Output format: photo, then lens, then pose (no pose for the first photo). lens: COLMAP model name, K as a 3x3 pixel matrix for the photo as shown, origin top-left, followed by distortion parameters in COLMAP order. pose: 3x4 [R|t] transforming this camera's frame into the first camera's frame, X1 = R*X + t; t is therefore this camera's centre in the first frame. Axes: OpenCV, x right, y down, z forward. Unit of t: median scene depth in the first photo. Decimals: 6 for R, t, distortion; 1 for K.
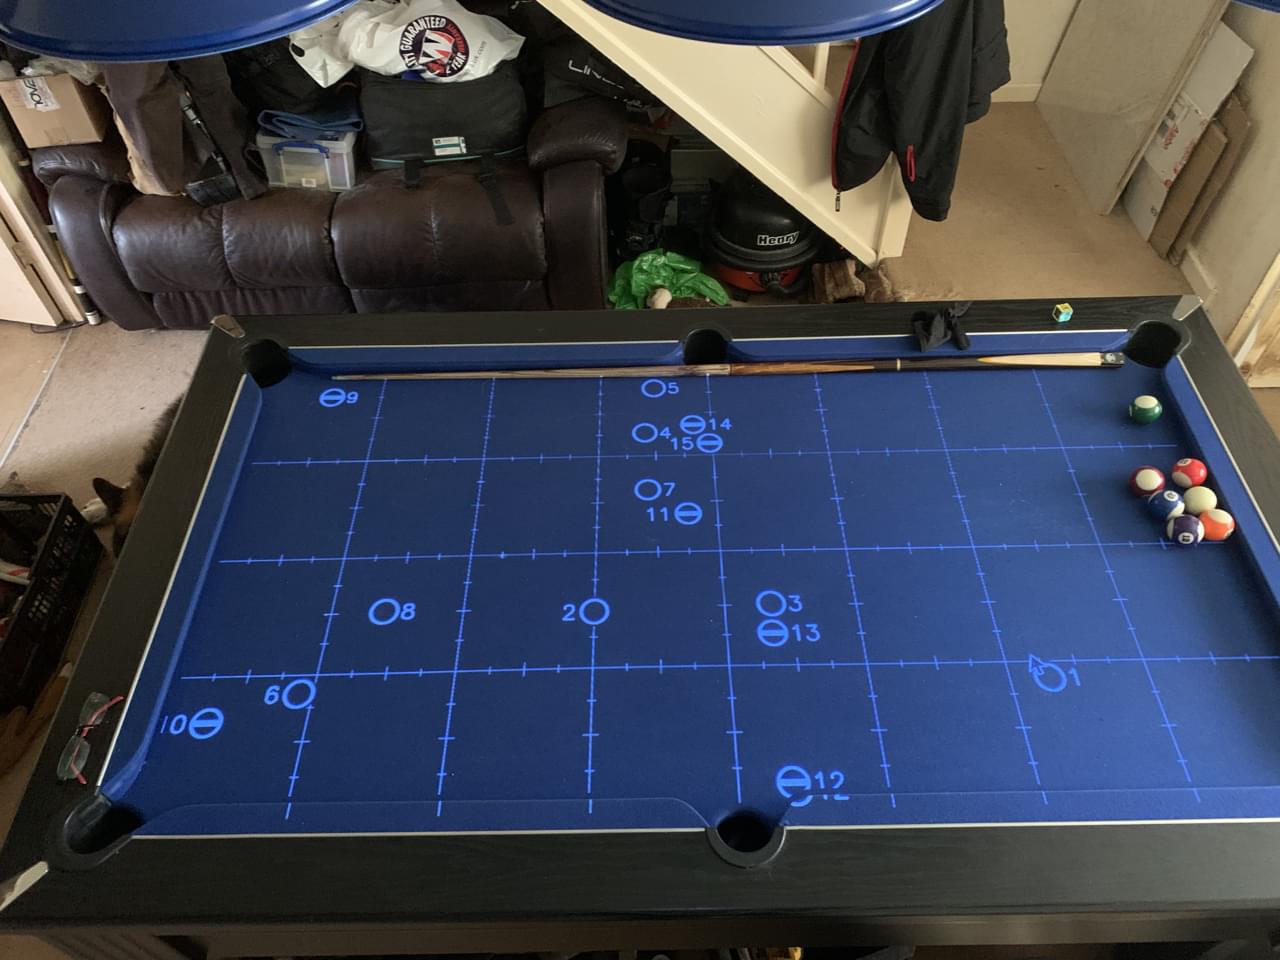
lens RADIAL K [[973.6, 0, 637.9], [0, 973.6, 472.0], [0, 0, 1]] dist [0.021987, -0.022077]
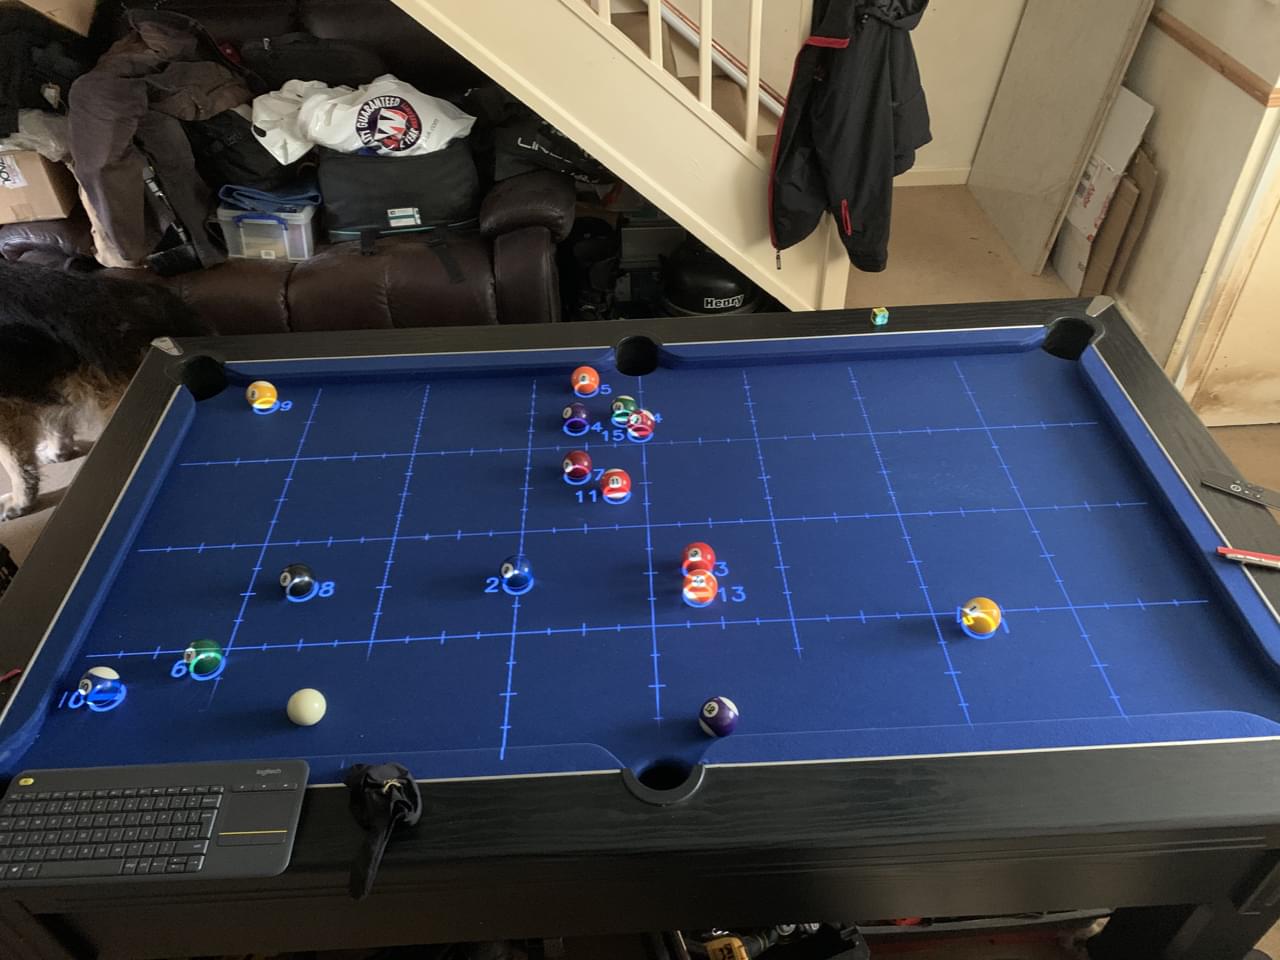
lens RADIAL K [[973.6, 0, 640.2], [0, 973.6, 470.8], [0, 0, 1]] dist [0.021987, -0.022077]
pose [[0.999551, -0.023732, 0.018279, 0.036853], [0.026163, 0.988808, -0.146881, 0.103663], [-0.014589, 0.147294, 0.988985, 0.005877]]
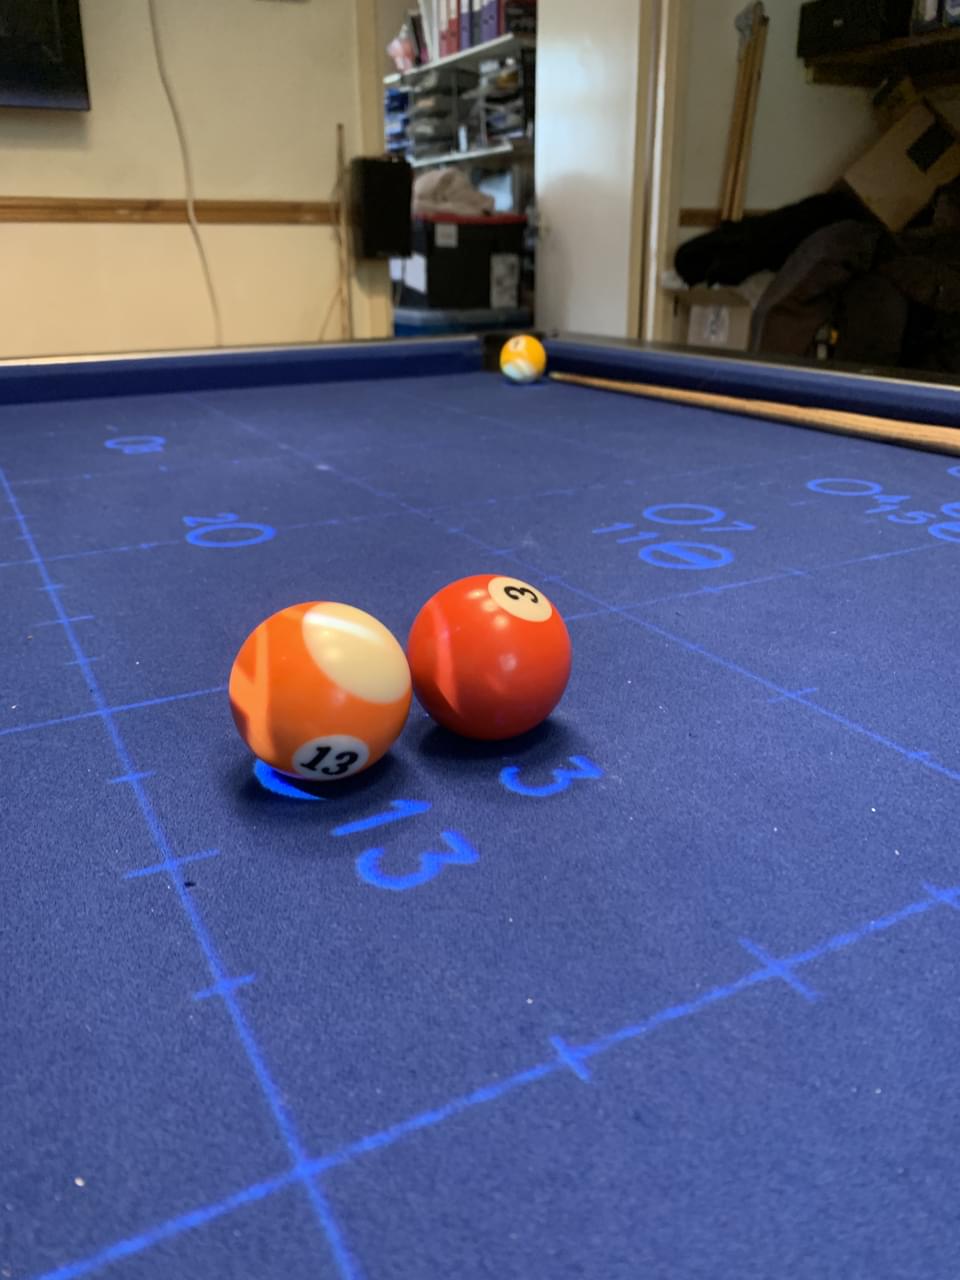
lens RADIAL K [[973.6, 0, 477.6], [0, 973.6, 642.3], [0, 0, 1]] dist [0.021987, -0.022077]
pose [[0.460814, 0.336807, -0.821103, 0.174369], [-0.675072, 0.733624, -0.077936, 0.080572], [0.576131, 0.590218, 0.565434, 0.509058]]
